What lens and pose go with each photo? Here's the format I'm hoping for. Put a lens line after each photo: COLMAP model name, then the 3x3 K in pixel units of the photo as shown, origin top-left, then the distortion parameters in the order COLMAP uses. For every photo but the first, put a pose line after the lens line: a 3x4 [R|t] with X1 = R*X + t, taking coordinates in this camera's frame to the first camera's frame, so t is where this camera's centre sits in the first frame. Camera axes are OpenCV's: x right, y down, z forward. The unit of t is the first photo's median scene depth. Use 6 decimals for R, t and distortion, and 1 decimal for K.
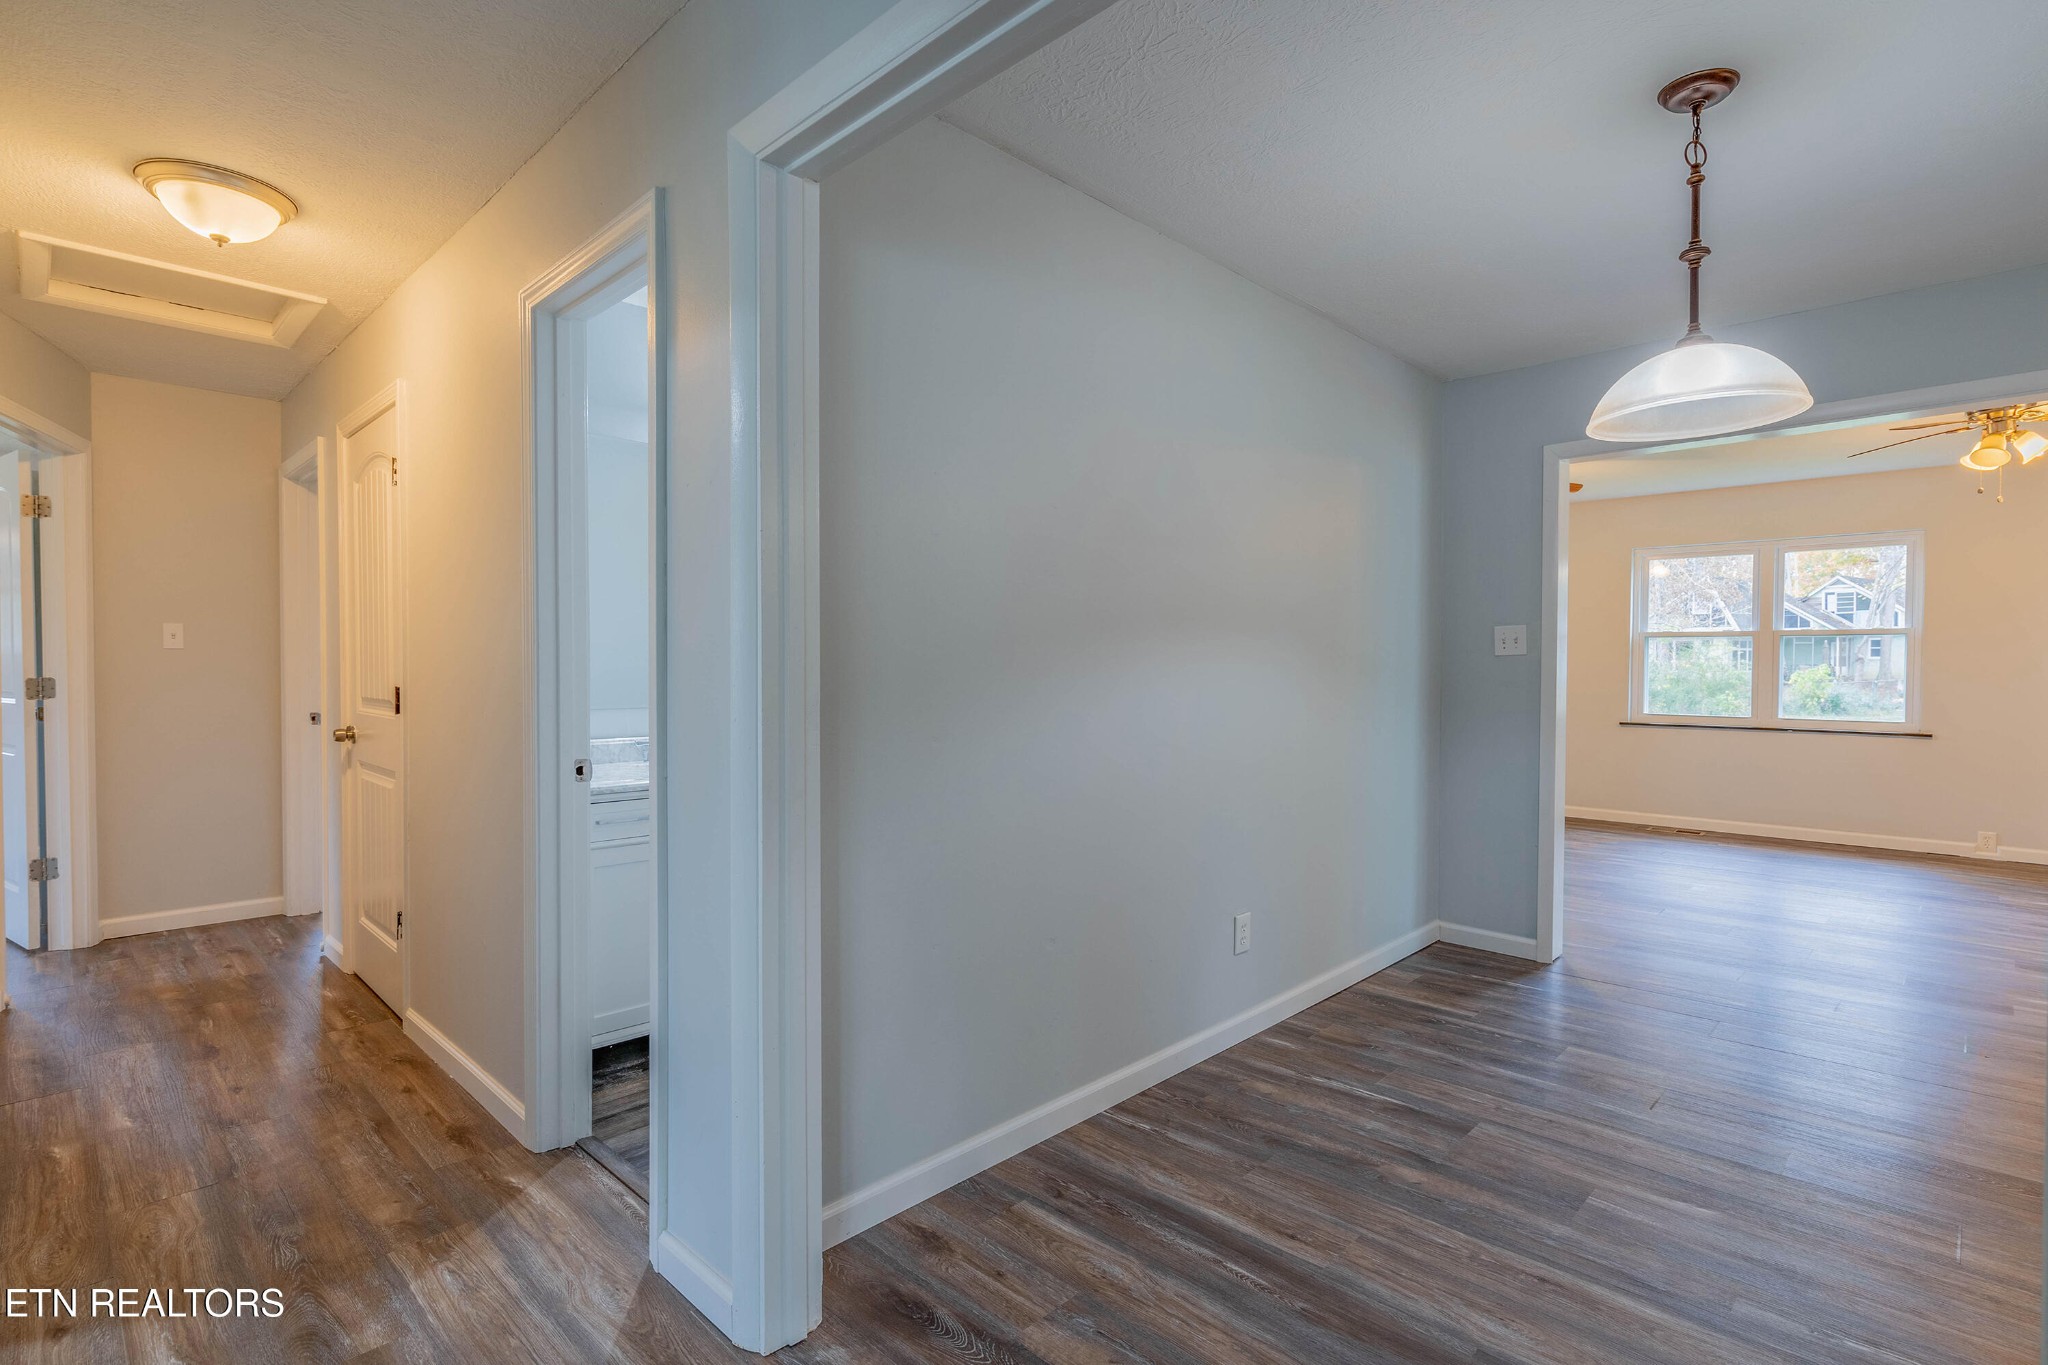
lens RADIAL K [[946.2, 0, 1043.7], [0, 946.2, 690.1], [0, 0, 1]] dist [-0.008518, 0.002573]
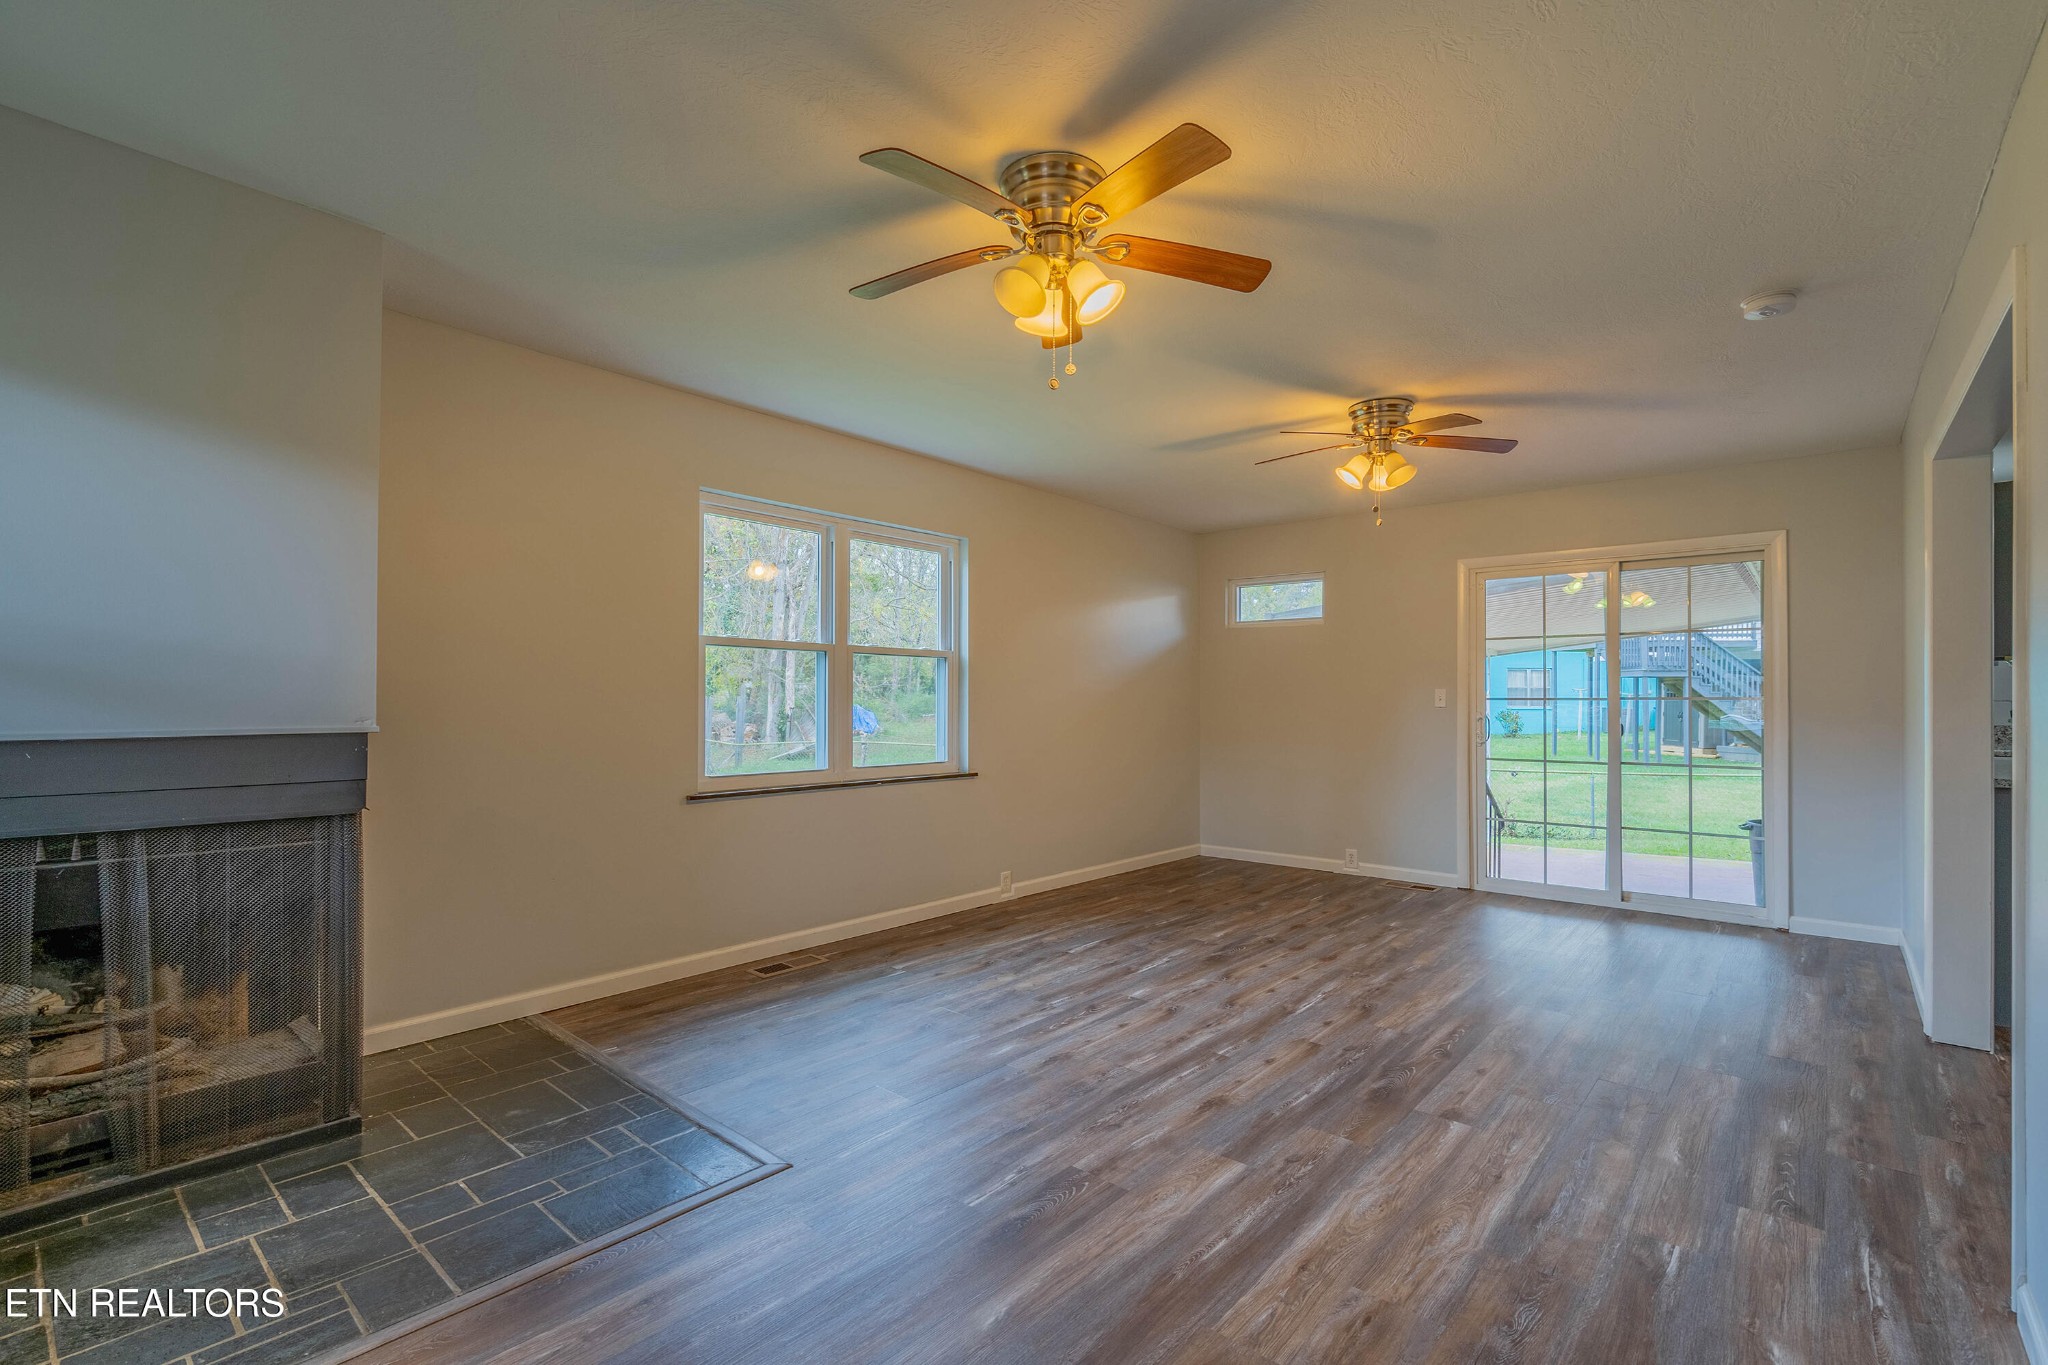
lens RADIAL K [[918.5, 0, 1016.8], [0, 918.5, 696.0], [0, 0, 1]] dist [-0.015097, 0.000343]
pose [[-0.025214, 0.002002, 0.999680, 0.077262], [0.017482, 0.999846, -0.001562, -0.021913], [-0.999529, 0.017437, -0.025246, 0.945435]]
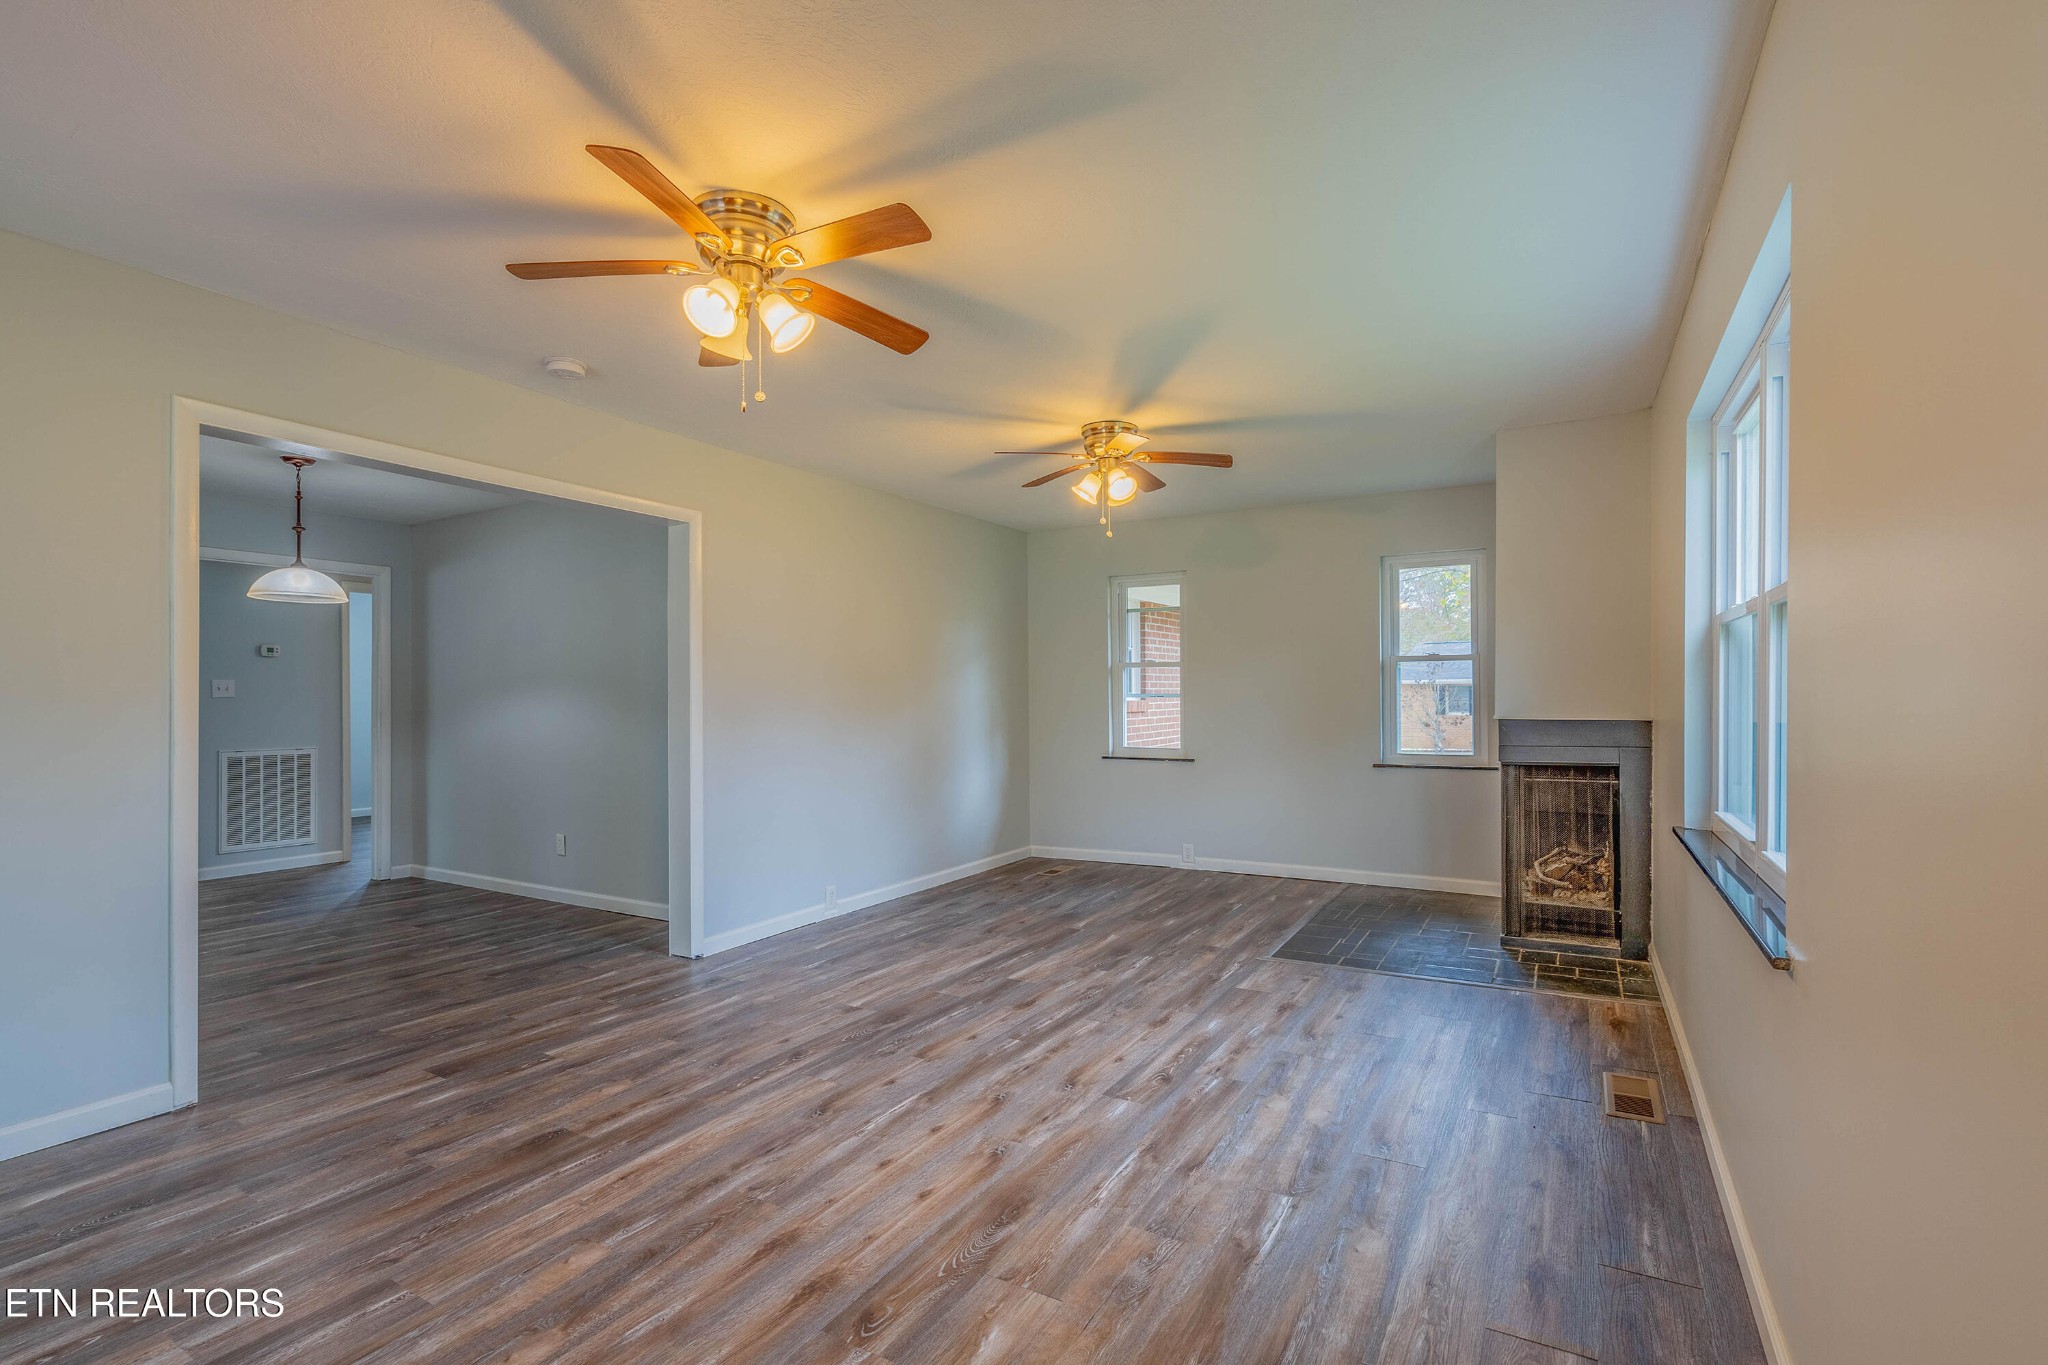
lens RADIAL K [[946.2, 0, 1032.5], [0, 946.2, 689.7], [0, 0, 1]] dist [-0.008518, 0.002573]
pose [[0.223791, -0.006067, -0.974618, 1.108104], [-0.015721, 0.999828, -0.009834, -0.021096], [0.974510, 0.017522, 0.223657, 0.708779]]
